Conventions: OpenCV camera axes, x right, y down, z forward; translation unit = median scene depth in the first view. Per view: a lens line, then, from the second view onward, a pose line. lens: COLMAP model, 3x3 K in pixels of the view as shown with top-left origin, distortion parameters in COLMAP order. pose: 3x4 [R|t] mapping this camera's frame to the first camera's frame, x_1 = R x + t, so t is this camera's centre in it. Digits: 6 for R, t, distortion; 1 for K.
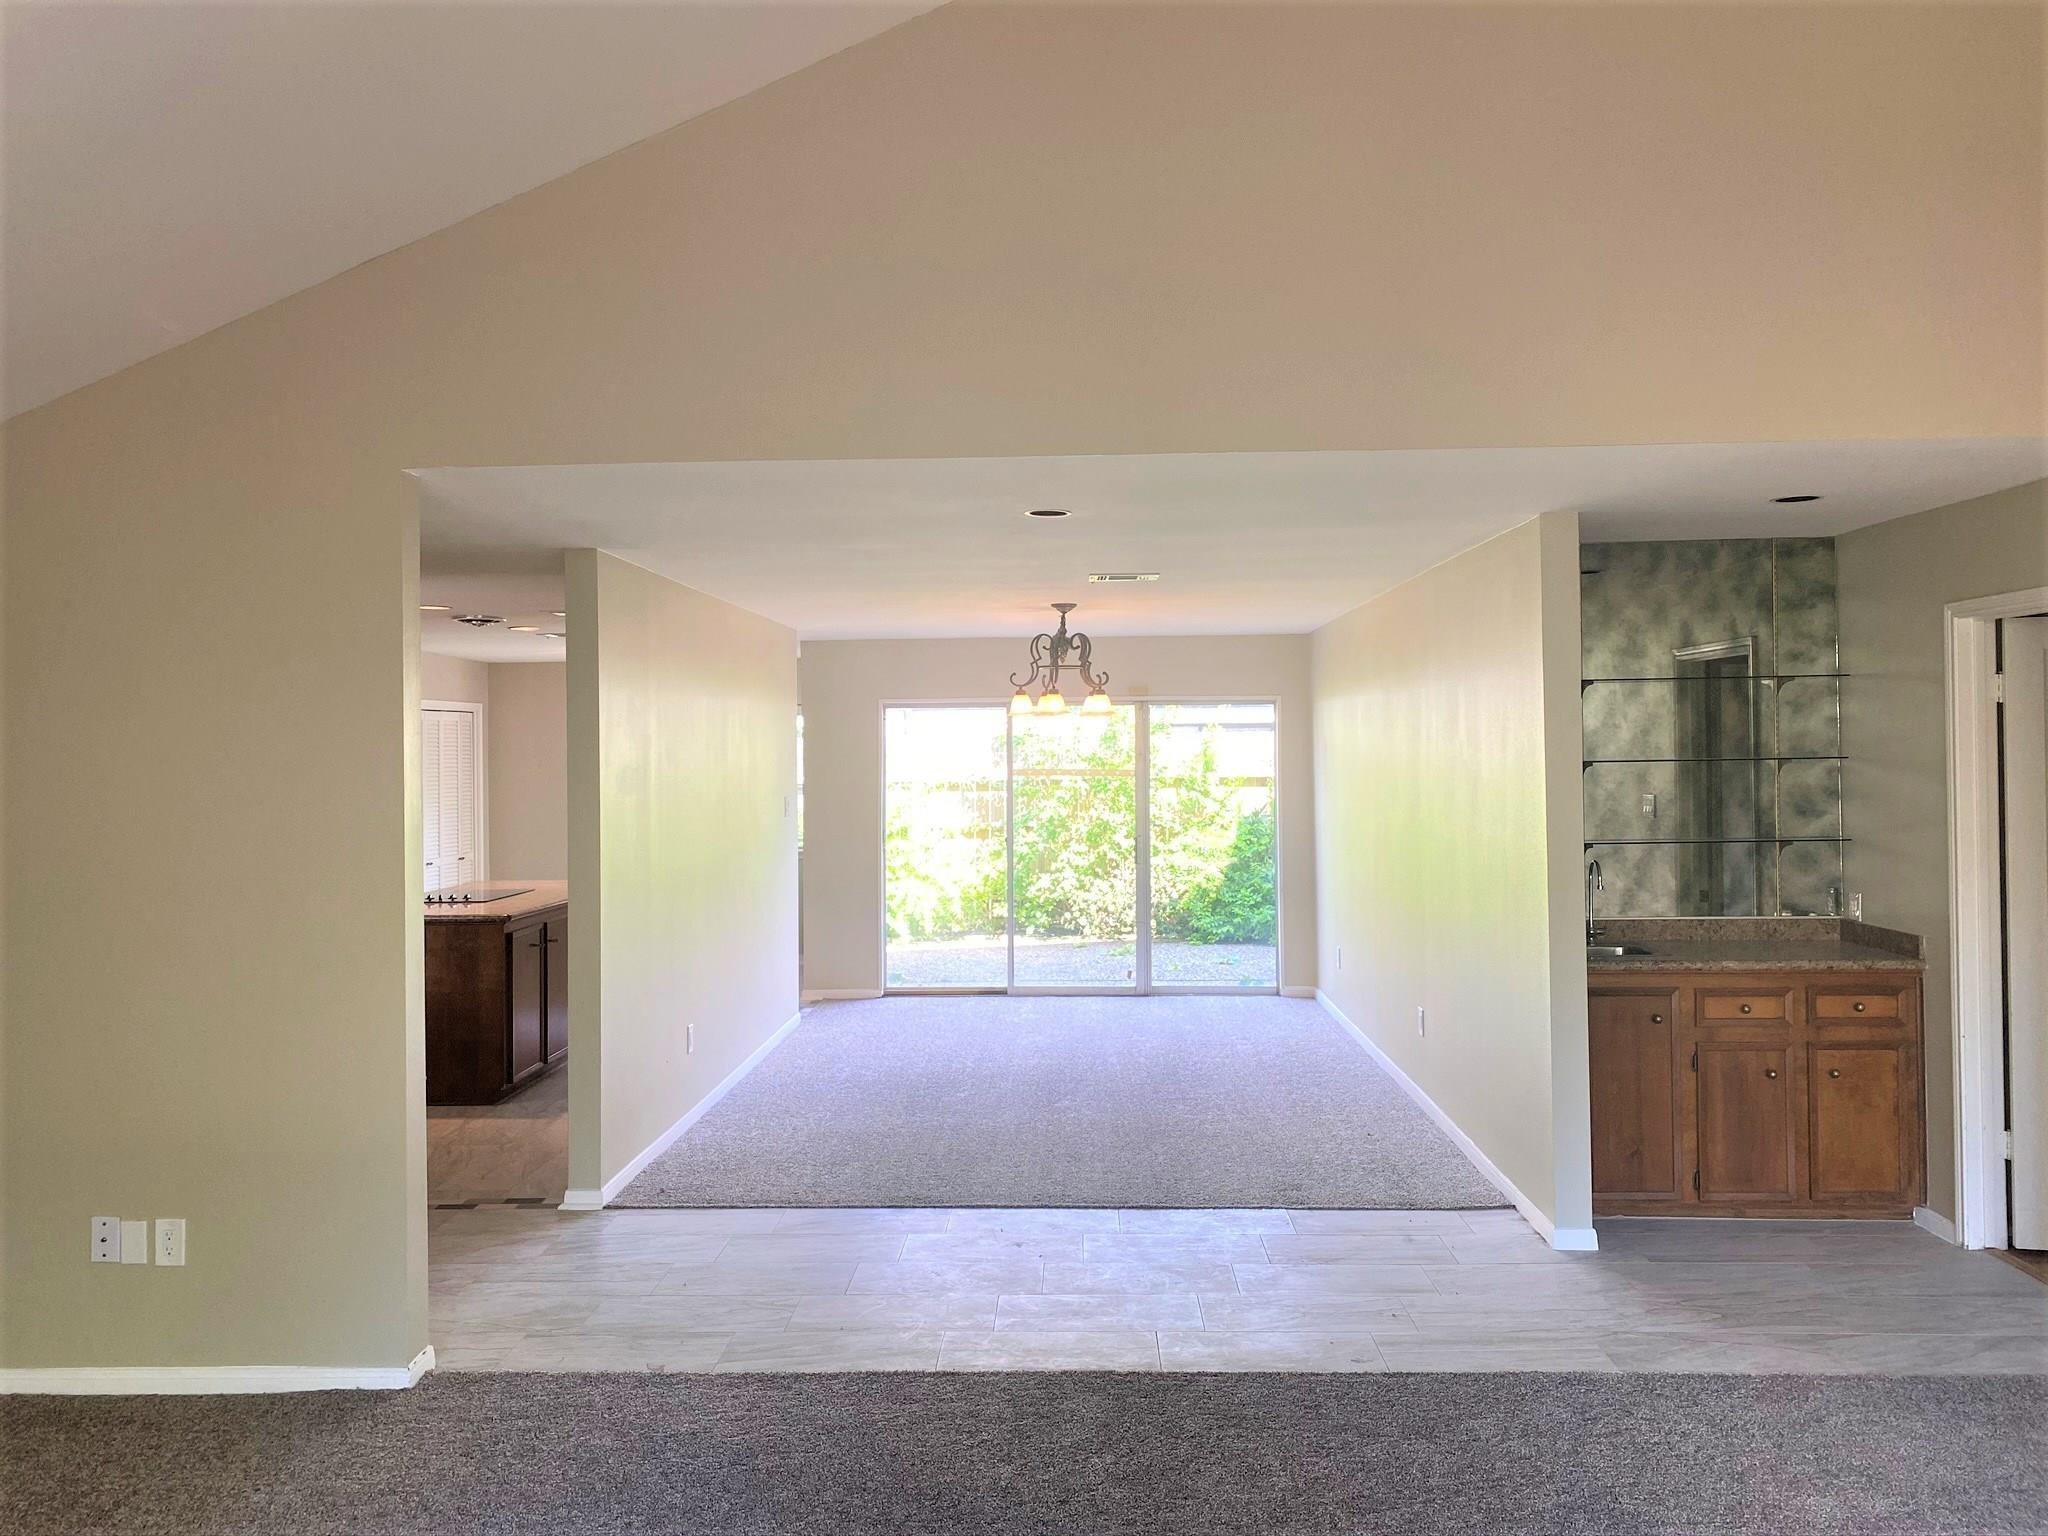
lens RADIAL K [[1549.8, 0, 1026.8], [0, 1549.8, 747.4], [0, 0, 1]] dist [0.045752, -0.051295]
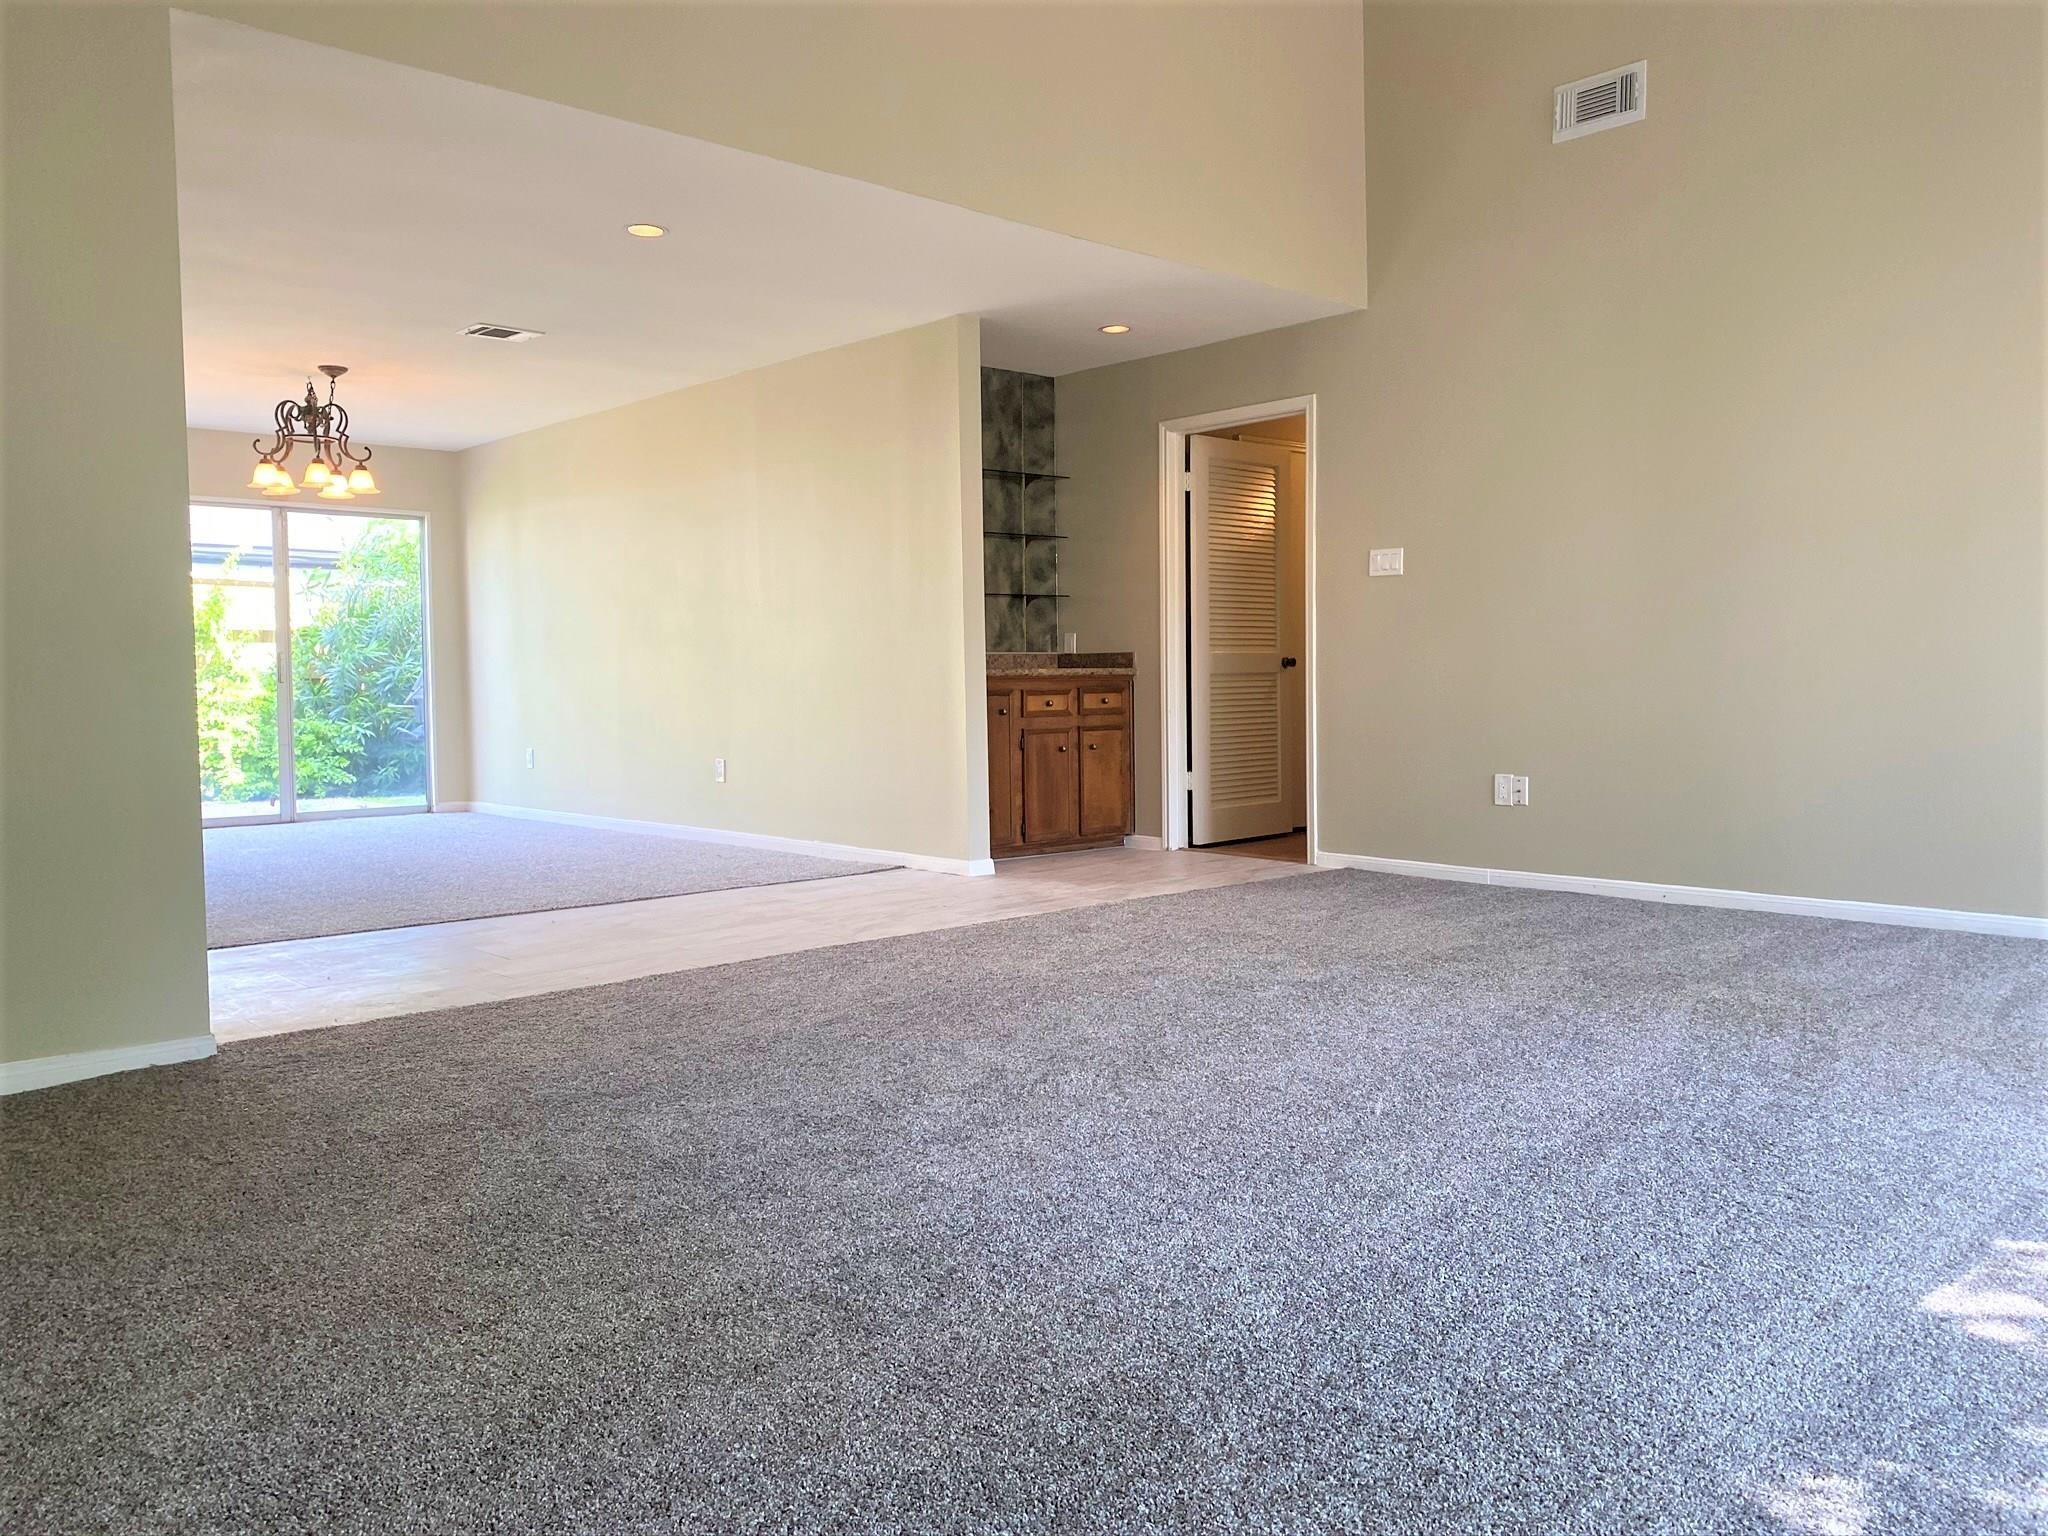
lens RADIAL K [[1549.8, 0, 1020.6], [0, 1549.8, 784.2], [0, 0, 1]] dist [0.045752, -0.051295]
pose [[0.713759, -0.044353, 0.698986, -0.484132], [0.000459, 0.998022, 0.062859, 0.138434], [-0.700392, -0.044546, 0.712367, 0.022644]]
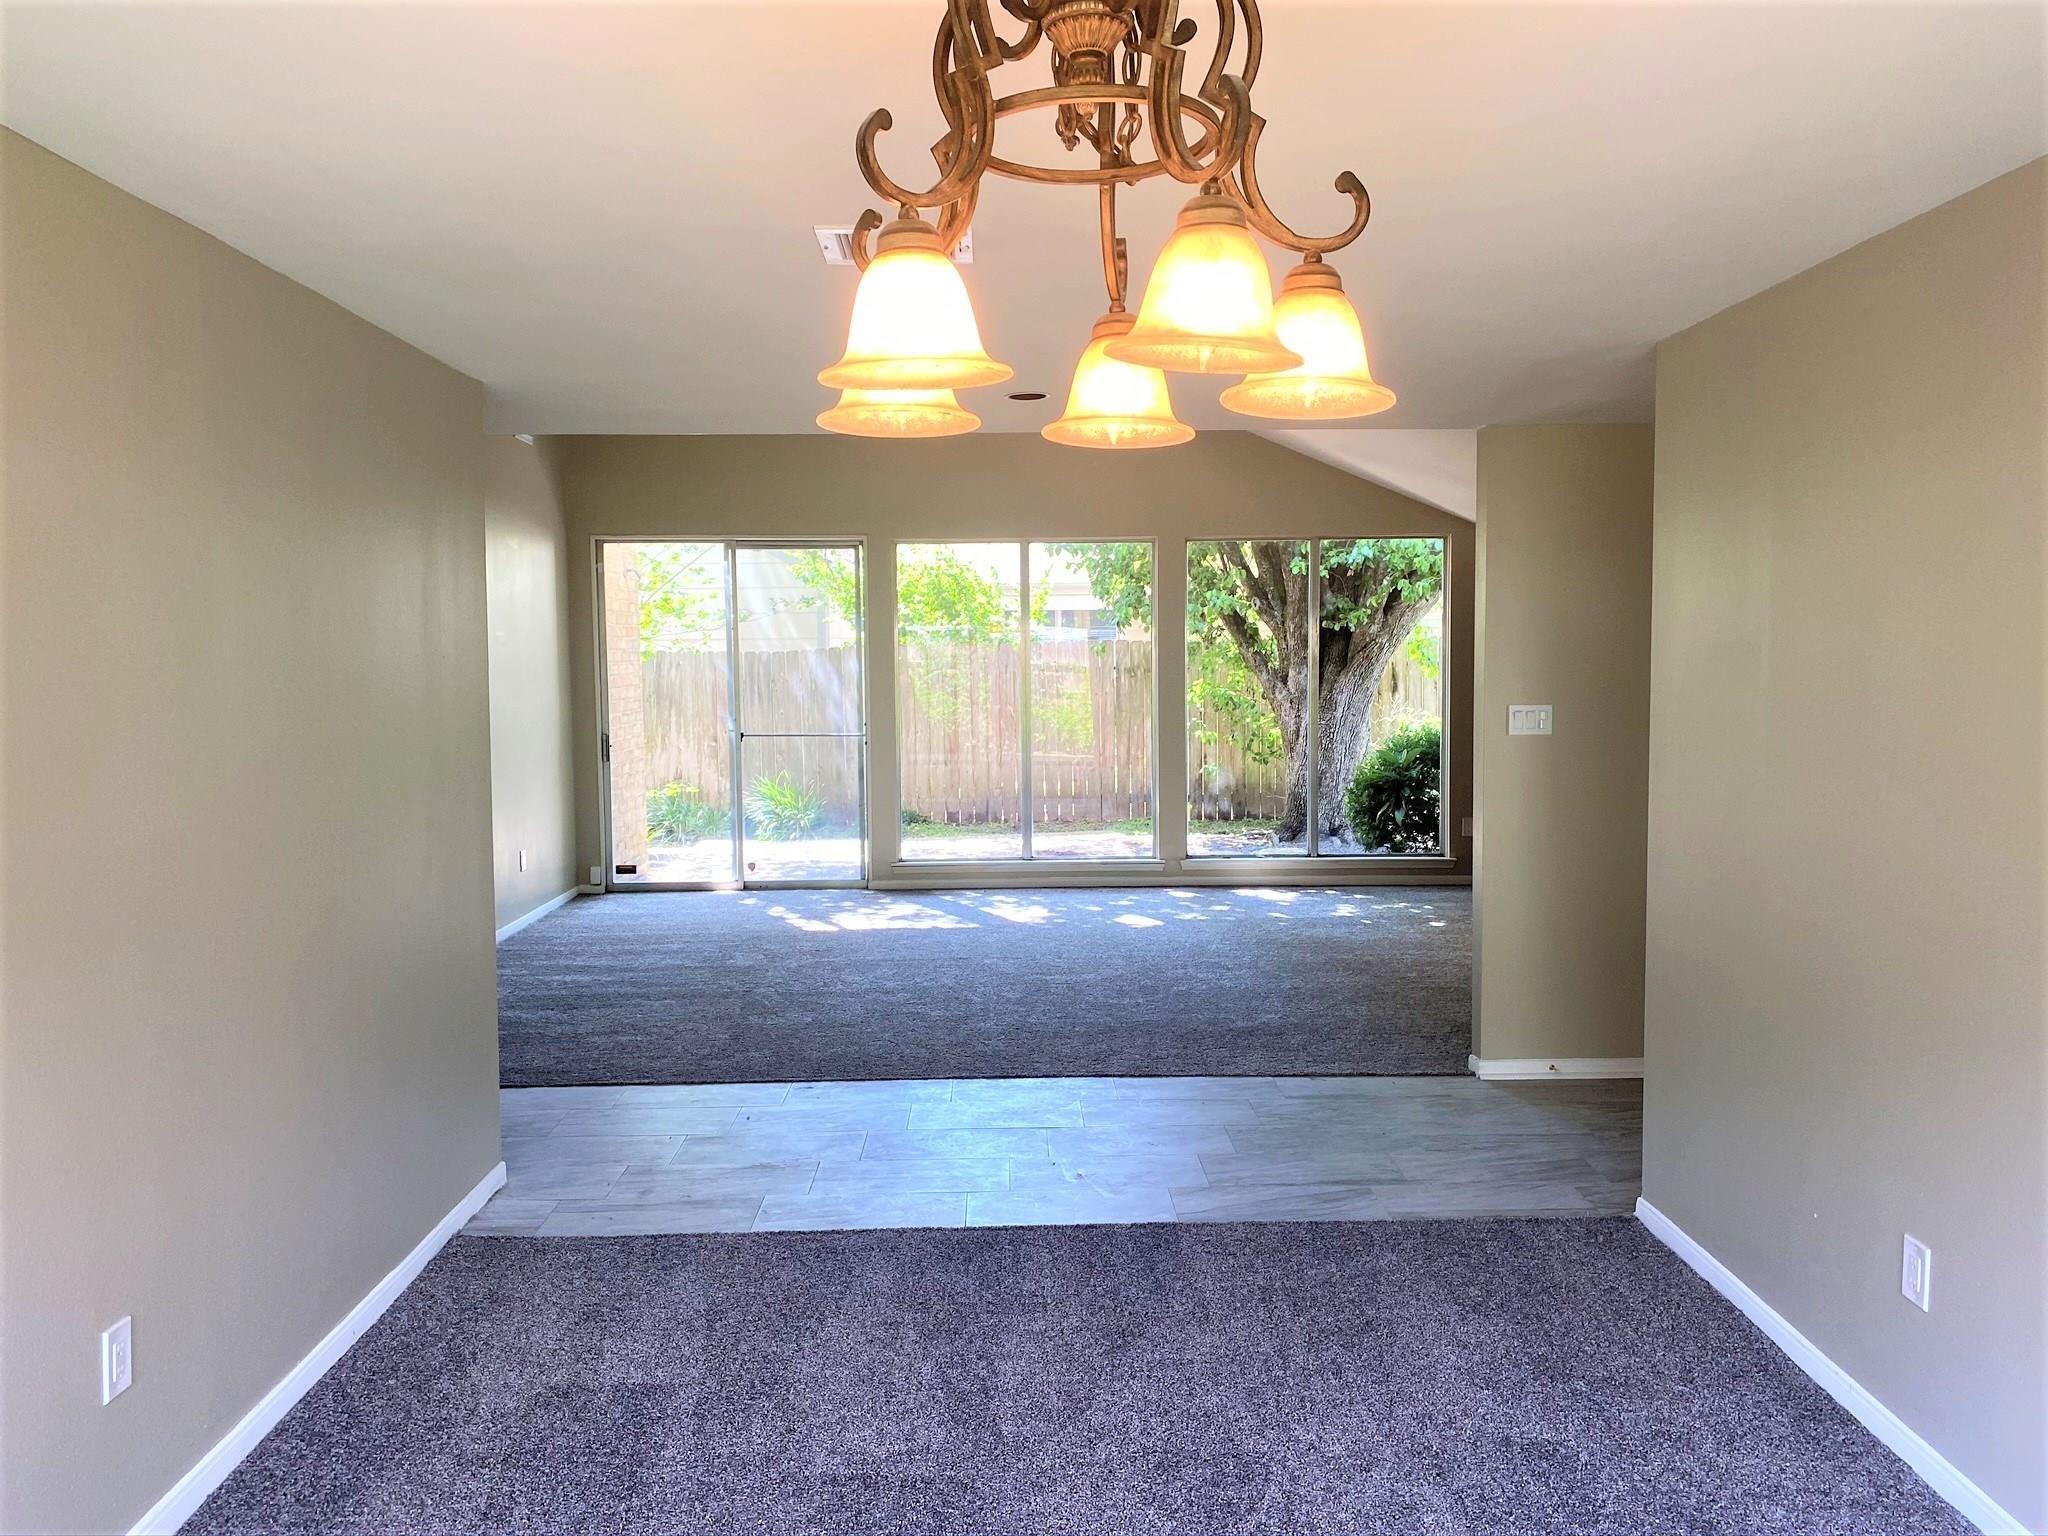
lens RADIAL K [[1549.8, 0, 1032.5], [0, 1549.8, 765.9], [0, 0, 1]] dist [0.045752, -0.051295]
pose [[-0.998277, 0.024382, -0.053371, 0.058319], [0.020592, 0.997303, 0.070444, 0.012753], [0.054944, 0.069224, -0.996087, 1.681037]]
